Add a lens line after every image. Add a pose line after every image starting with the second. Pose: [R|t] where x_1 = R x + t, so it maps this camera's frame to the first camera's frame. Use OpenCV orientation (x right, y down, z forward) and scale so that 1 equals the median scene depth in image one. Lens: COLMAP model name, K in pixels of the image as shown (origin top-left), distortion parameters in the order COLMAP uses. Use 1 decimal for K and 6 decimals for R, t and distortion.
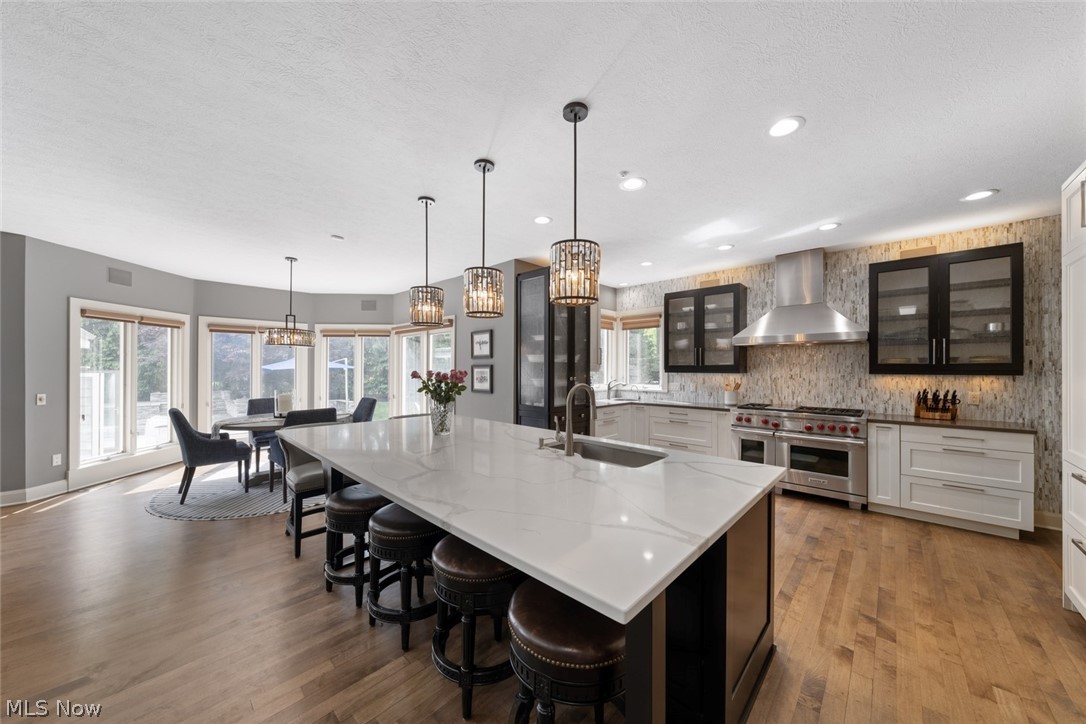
lens RADIAL K [[371.2, 0, 540.1], [0, 371.2, 366.8], [0, 0, 1]] dist [0.000750, 0.000074]
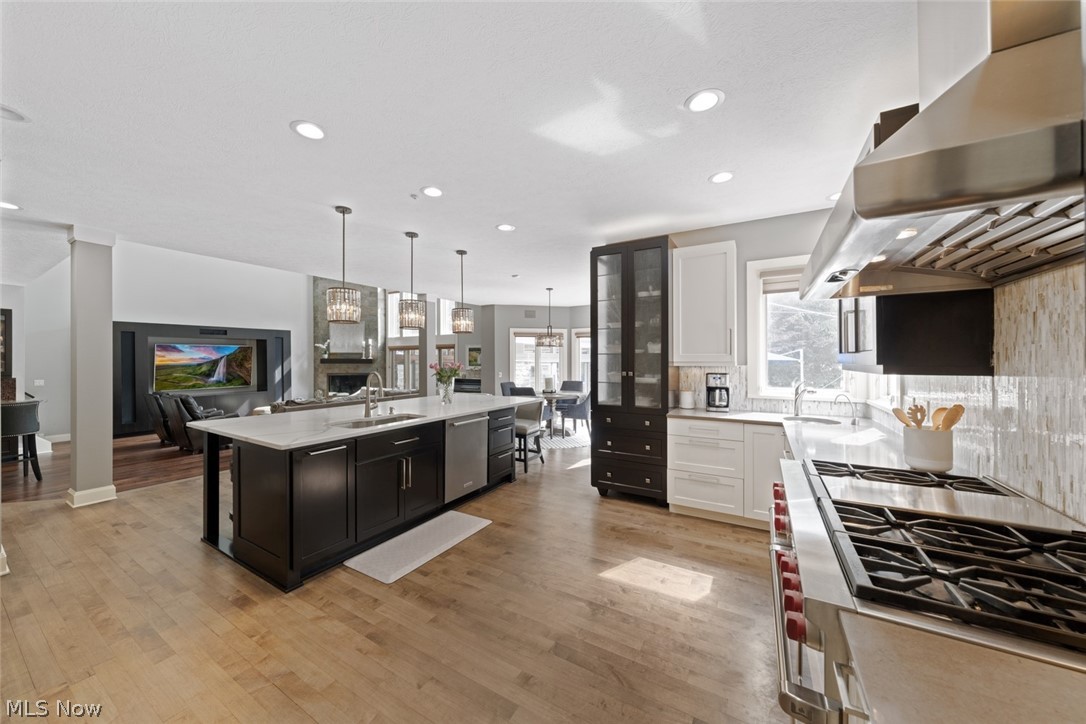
lens RADIAL K [[371.2, 0, 541.1], [0, 371.2, 360.3], [0, 0, 1]] dist [0.000750, 0.000074]
pose [[0.231794, -0.001642, -0.972763, 1.025575], [0.004955, 0.999988, -0.000507, 0.005383], [0.972752, -0.004702, 0.231800, 0.777770]]
